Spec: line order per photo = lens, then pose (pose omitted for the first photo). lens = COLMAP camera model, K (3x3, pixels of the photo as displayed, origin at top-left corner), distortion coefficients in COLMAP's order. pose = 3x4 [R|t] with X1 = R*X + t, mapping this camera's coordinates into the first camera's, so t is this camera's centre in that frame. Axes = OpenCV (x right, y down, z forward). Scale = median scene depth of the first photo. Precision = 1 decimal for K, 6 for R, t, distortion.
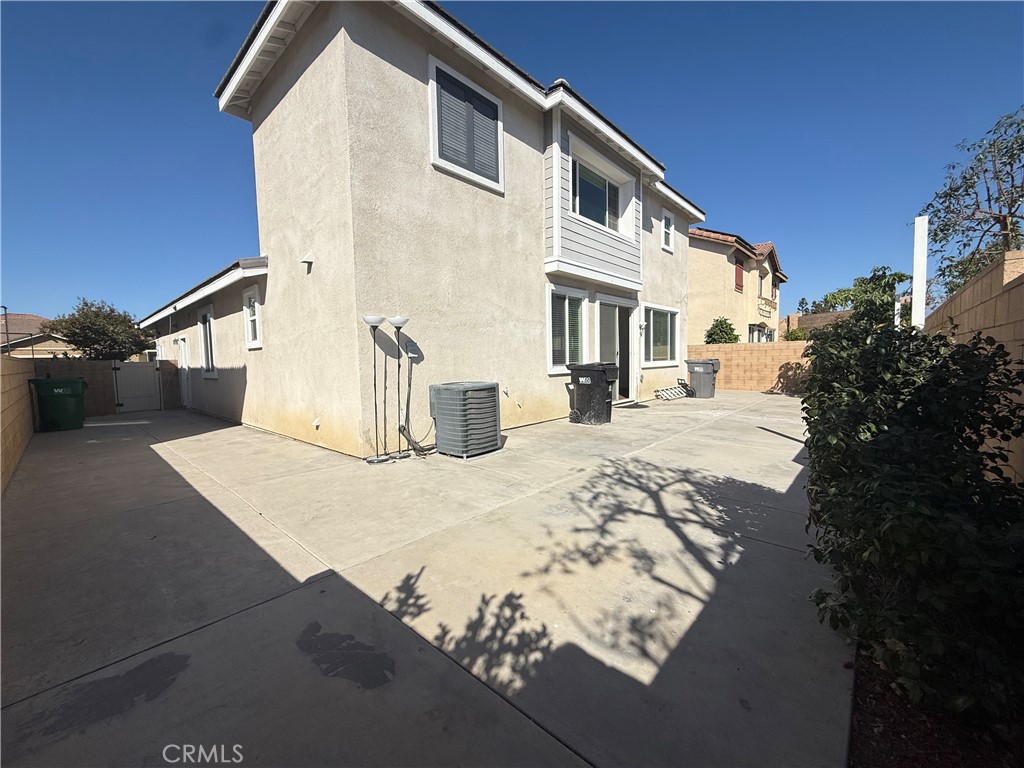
lens RADIAL K [[406.4, 0, 512.1], [0, 406.4, 383.9], [0, 0, 1]] dist [0.000619, 0.000014]
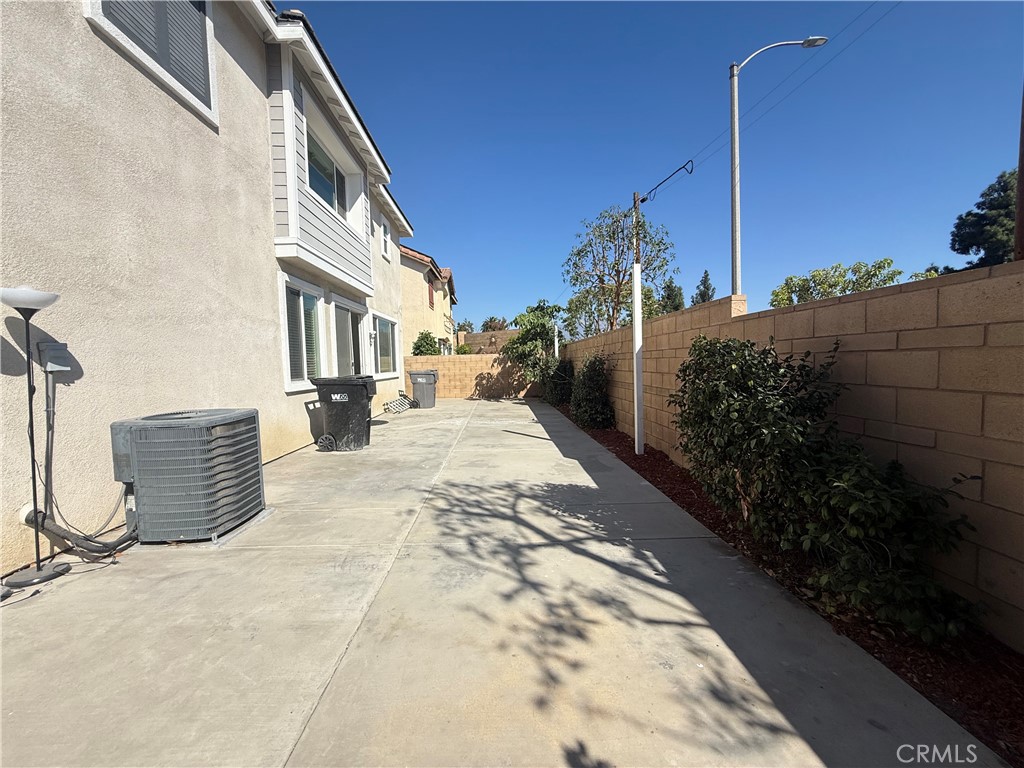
lens RADIAL K [[406.4, 0, 512.1], [0, 406.4, 384.0], [0, 0, 1]] dist [0.000619, 0.000014]
pose [[0.718169, -0.033425, 0.695066, -0.188469], [0.052815, 0.998583, -0.006549, -0.016475], [-0.693862, 0.041413, 0.718916, 0.235915]]
